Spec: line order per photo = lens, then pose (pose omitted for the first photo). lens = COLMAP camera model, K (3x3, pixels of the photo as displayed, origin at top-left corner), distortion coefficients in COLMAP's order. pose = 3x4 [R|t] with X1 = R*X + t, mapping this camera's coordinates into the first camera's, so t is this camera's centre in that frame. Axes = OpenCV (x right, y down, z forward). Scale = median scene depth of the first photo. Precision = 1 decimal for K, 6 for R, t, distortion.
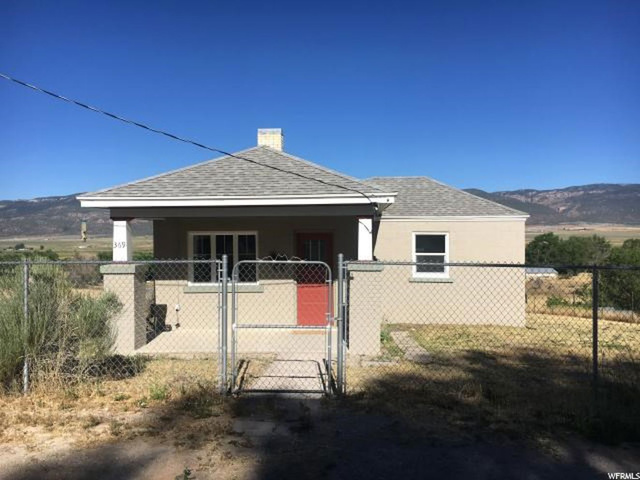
lens RADIAL K [[557.9, 0, 321.7], [0, 557.9, 227.0], [0, 0, 1]] dist [0.035478, -0.013125]
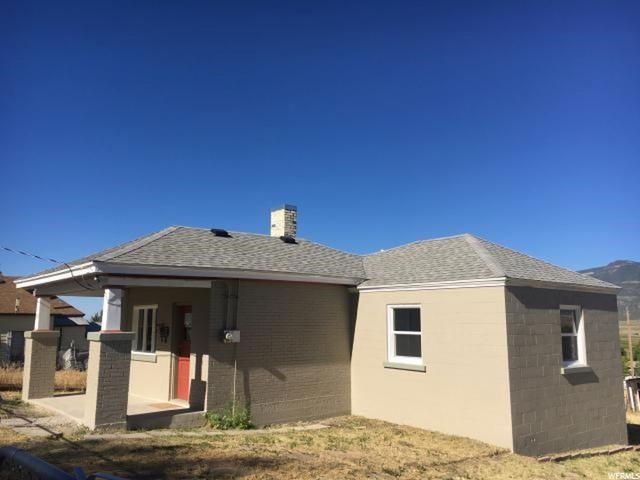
lens RADIAL K [[557.9, 0, 321.7], [0, 557.9, 227.0], [0, 0, 1]] dist [0.035478, -0.013125]
pose [[0.696159, -0.115894, -0.708471, 0.891039], [0.006755, 0.987897, -0.154966, 0.029088], [0.717856, 0.103095, 0.688516, 0.458384]]
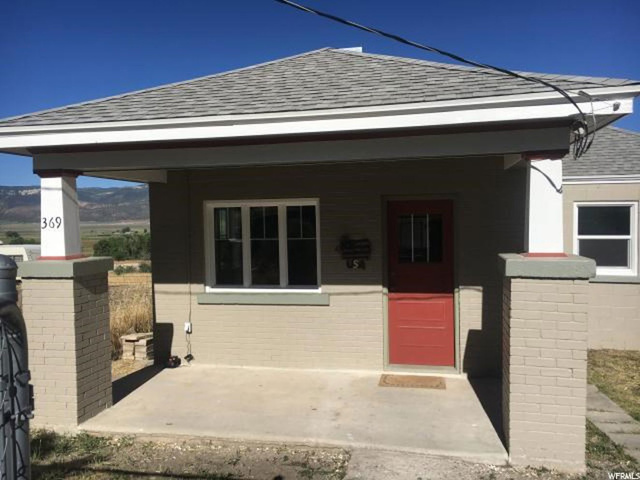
lens RADIAL K [[533.9, 0, 320.0], [0, 533.9, 240.0], [0, 0, 1]] dist [0.039105, -0.014368]
pose [[0.986016, -0.002955, -0.166627, -0.022712], [0.012211, 0.998436, 0.054554, 0.019762], [0.166205, -0.055826, 0.984510, 0.459374]]
